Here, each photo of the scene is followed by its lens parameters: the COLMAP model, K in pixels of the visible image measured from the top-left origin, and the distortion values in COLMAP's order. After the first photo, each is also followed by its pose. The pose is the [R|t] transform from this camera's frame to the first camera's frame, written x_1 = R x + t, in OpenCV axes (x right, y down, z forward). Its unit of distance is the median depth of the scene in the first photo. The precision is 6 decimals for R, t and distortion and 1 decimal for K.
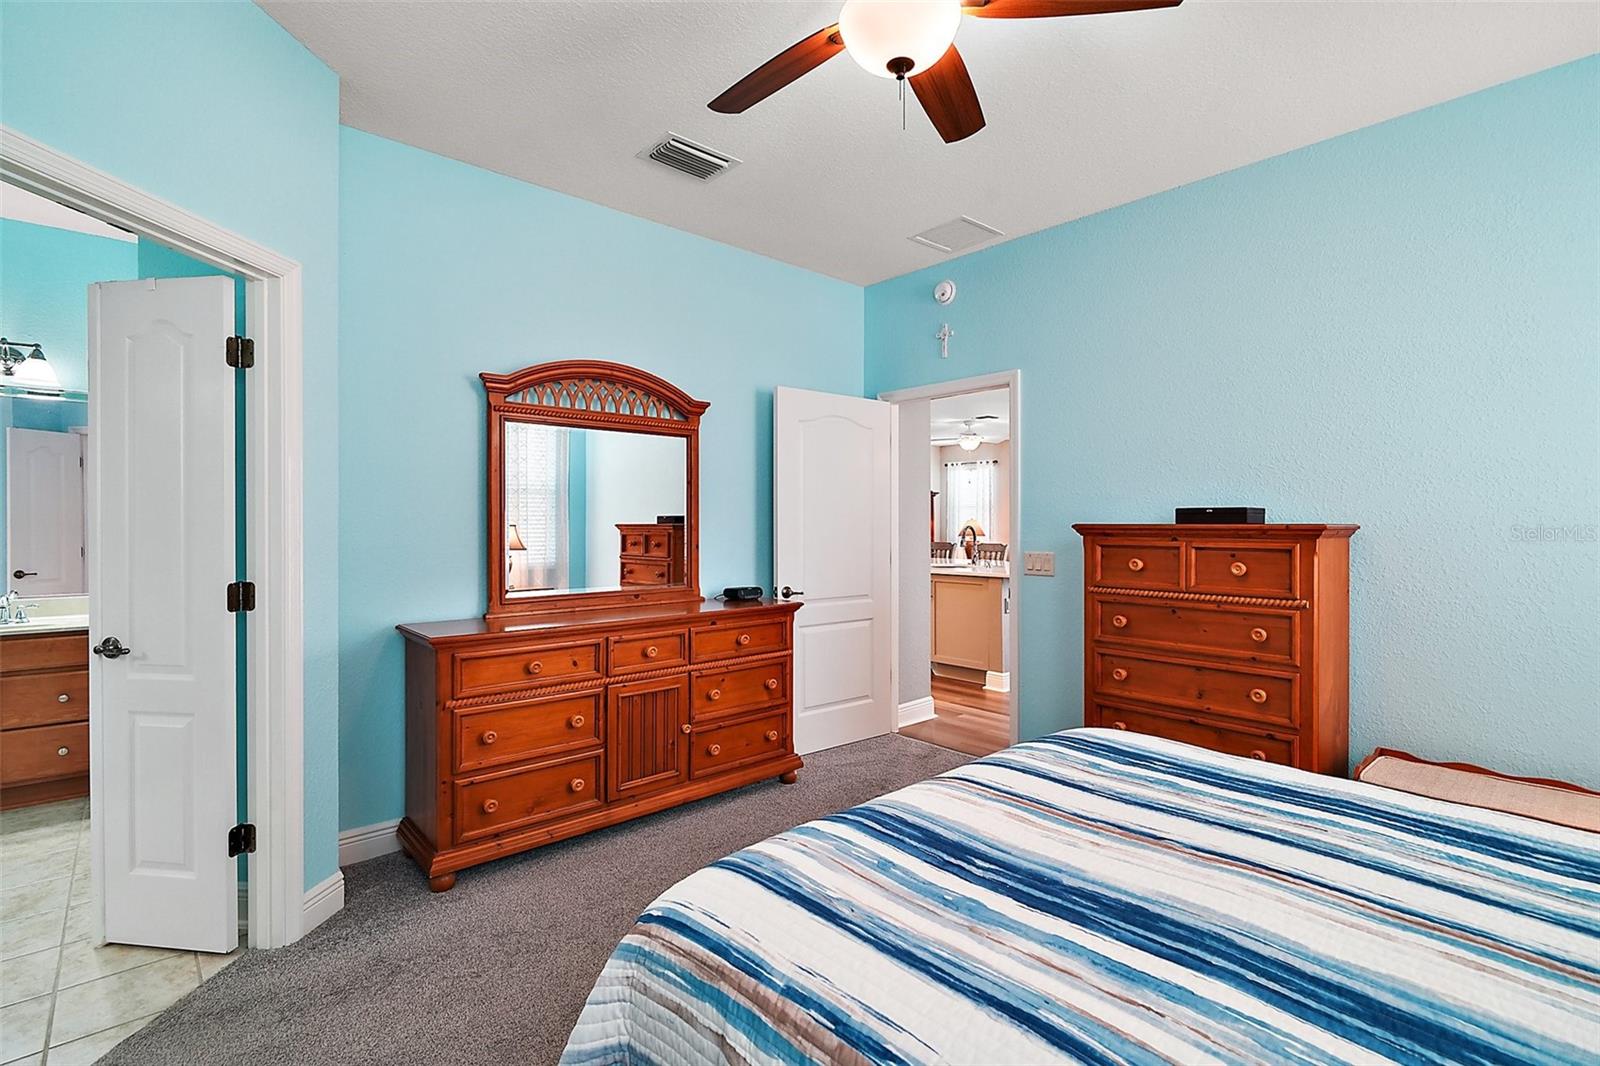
lens RADIAL K [[742.9, 0, 801.1], [0, 742.9, 530.9], [0, 0, 1]] dist [-0.001689, -0.002497]
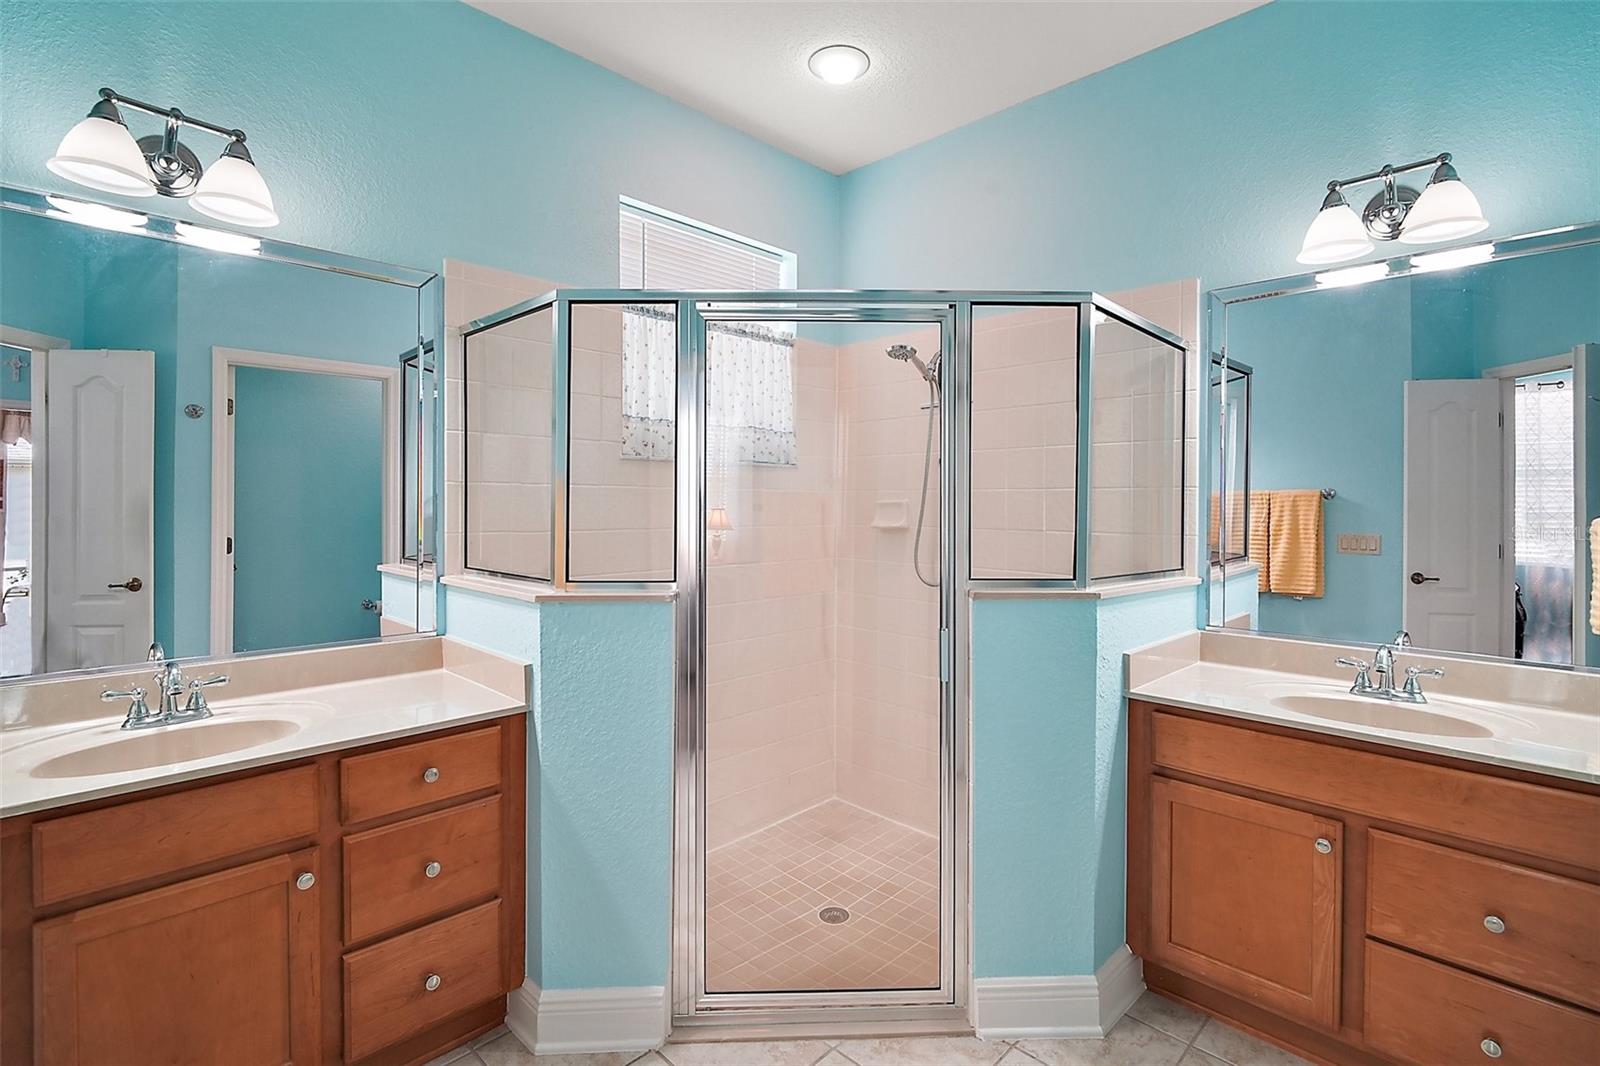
lens RADIAL K [[742.9, 0, 801.4], [0, 742.9, 518.3], [0, 0, 1]] dist [-0.001689, -0.002497]
pose [[0.057664, 0.008699, -0.998298, -0.360846], [-0.002166, 0.999961, 0.008588, -0.005797], [0.998334, 0.001667, 0.057680, 0.348156]]
